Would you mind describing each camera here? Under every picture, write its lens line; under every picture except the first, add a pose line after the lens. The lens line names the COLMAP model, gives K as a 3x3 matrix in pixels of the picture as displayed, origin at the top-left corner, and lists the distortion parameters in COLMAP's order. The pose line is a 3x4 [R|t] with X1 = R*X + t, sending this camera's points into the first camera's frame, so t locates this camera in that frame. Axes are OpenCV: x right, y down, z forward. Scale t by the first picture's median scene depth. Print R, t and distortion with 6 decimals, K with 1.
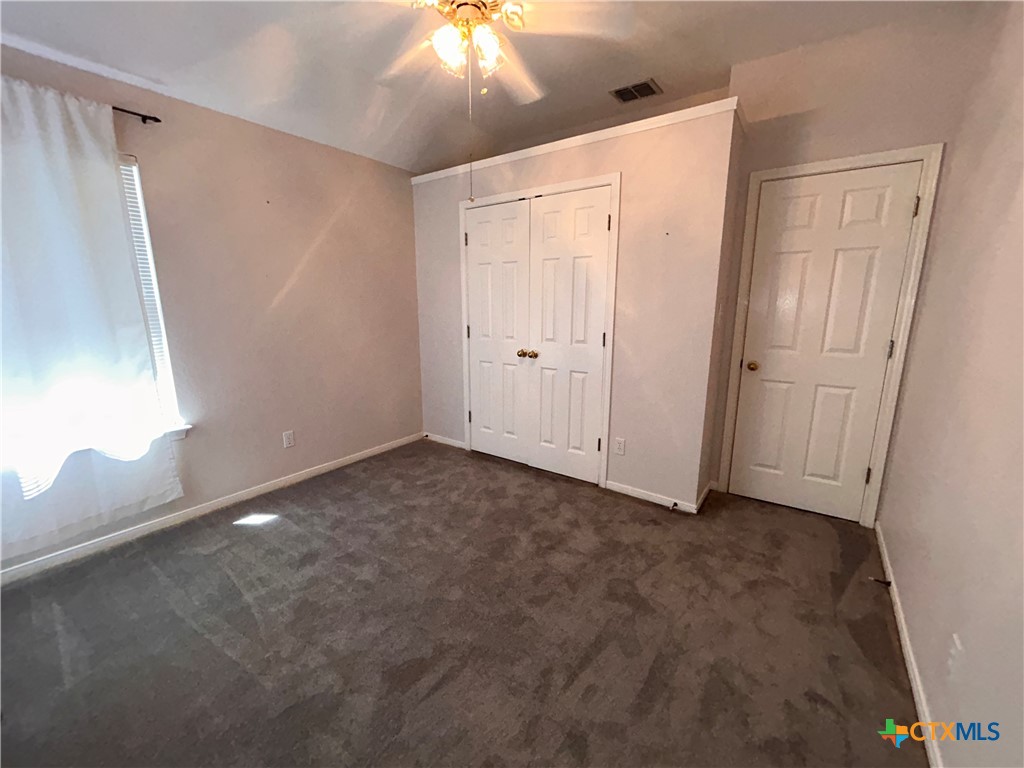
lens RADIAL K [[417.8, 0, 512.6], [0, 417.8, 384.1], [0, 0, 1]] dist [-0.000865, 0.000543]
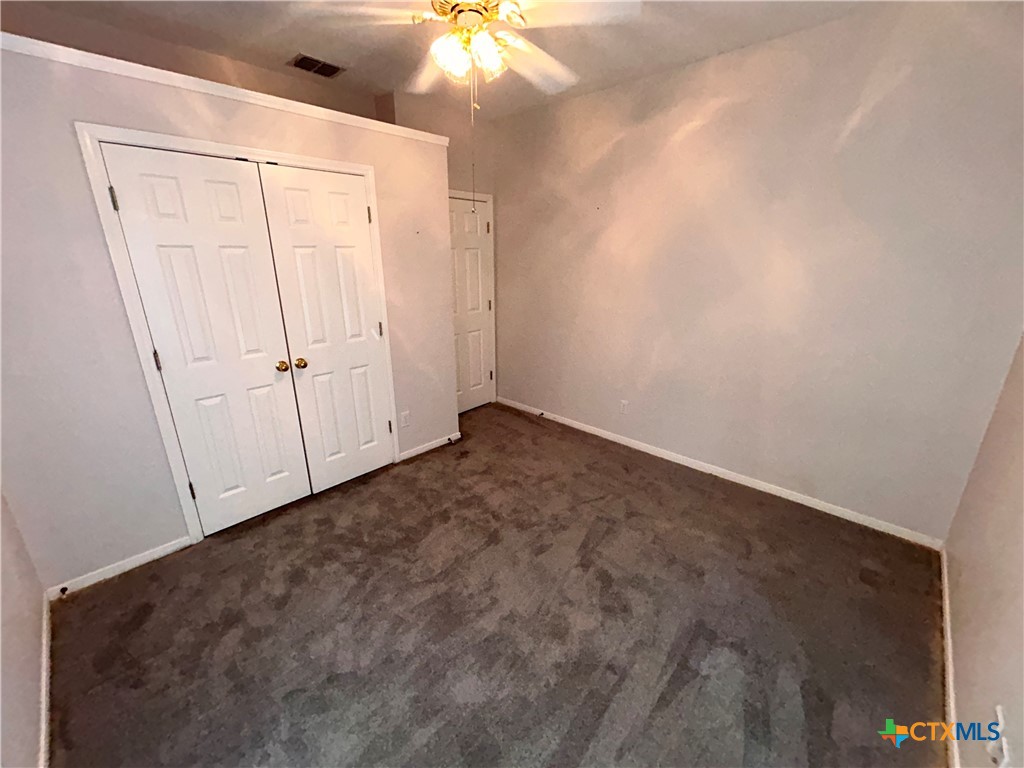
lens RADIAL K [[417.8, 0, 512.7], [0, 417.8, 384.7], [0, 0, 1]] dist [-0.000865, 0.000543]
pose [[0.130009, -0.302628, 0.944200, -0.737266], [0.195879, 0.941354, 0.274745, -0.190841], [-0.971972, 0.149229, 0.181663, 0.492447]]
